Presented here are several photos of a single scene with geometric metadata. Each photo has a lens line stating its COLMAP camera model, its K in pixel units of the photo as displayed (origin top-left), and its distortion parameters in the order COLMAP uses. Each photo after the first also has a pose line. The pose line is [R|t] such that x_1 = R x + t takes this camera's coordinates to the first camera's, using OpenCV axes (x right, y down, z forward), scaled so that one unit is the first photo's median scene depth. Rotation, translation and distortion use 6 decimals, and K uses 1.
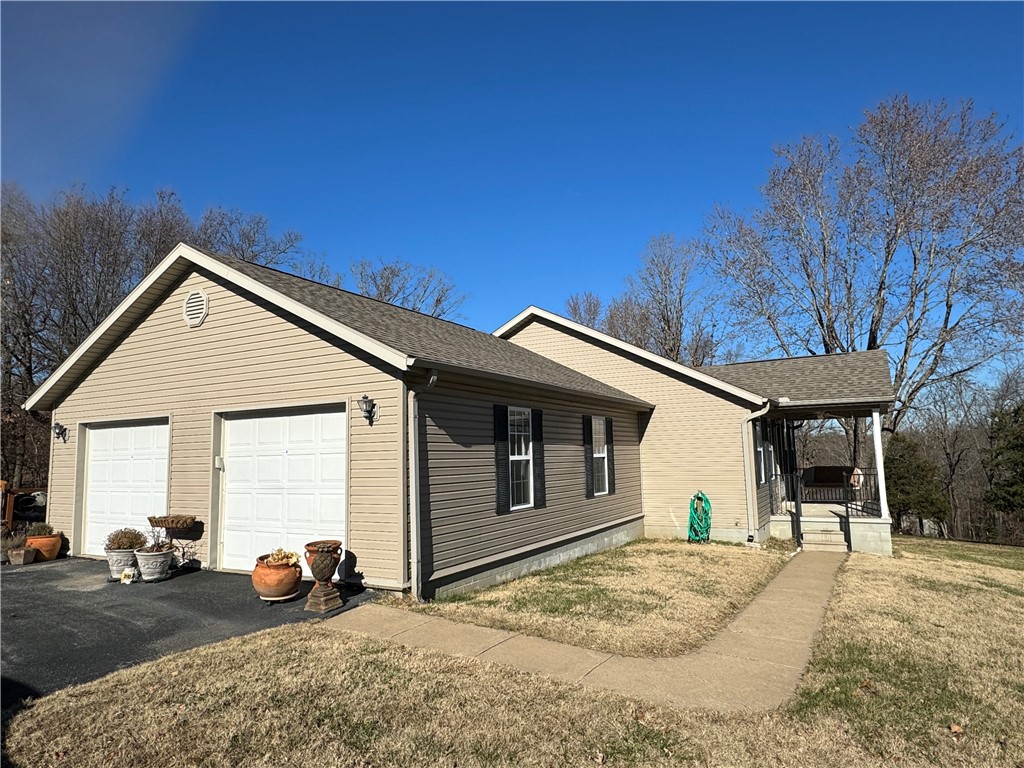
lens RADIAL K [[622.2, 0, 512.0], [0, 622.2, 384.0], [0, 0, 1]] dist [-0.001161, -0.000260]
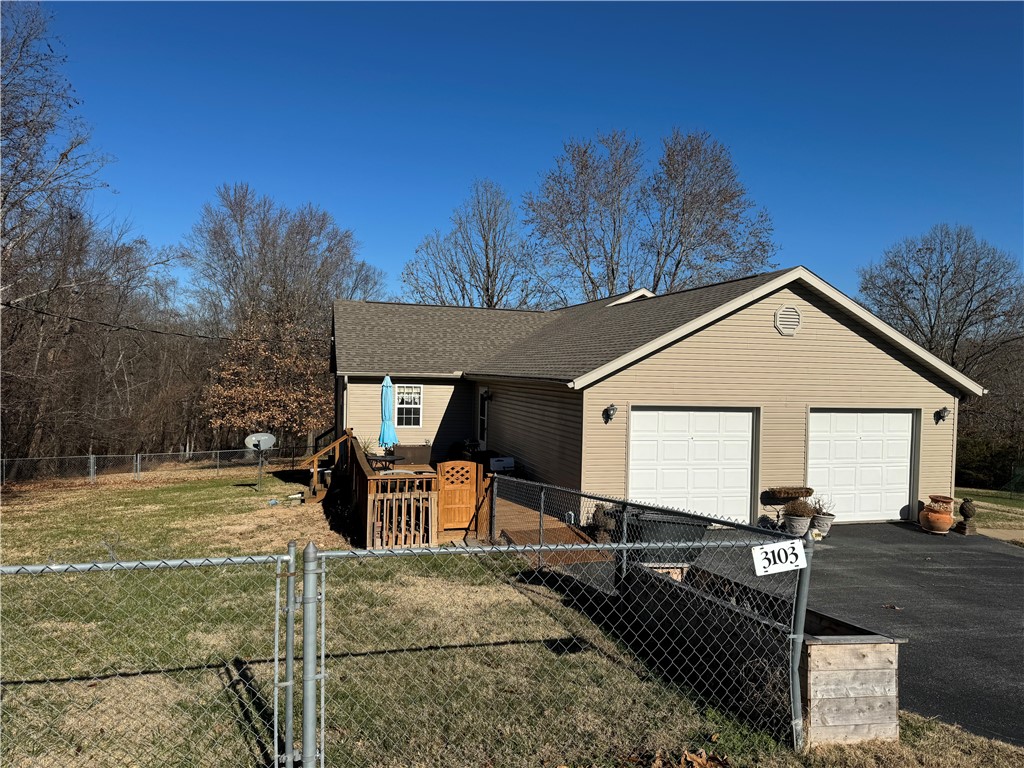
lens RADIAL K [[720.3, 0, 512.0], [0, 720.3, 384.0], [0, 0, 1]] dist [0.000214, 0.000020]
pose [[0.717691, 0.023698, 0.695958, -6.637030], [-0.117006, 0.989315, 0.086974, -0.201063], [-0.686461, -0.143852, 0.712796, 1.234974]]
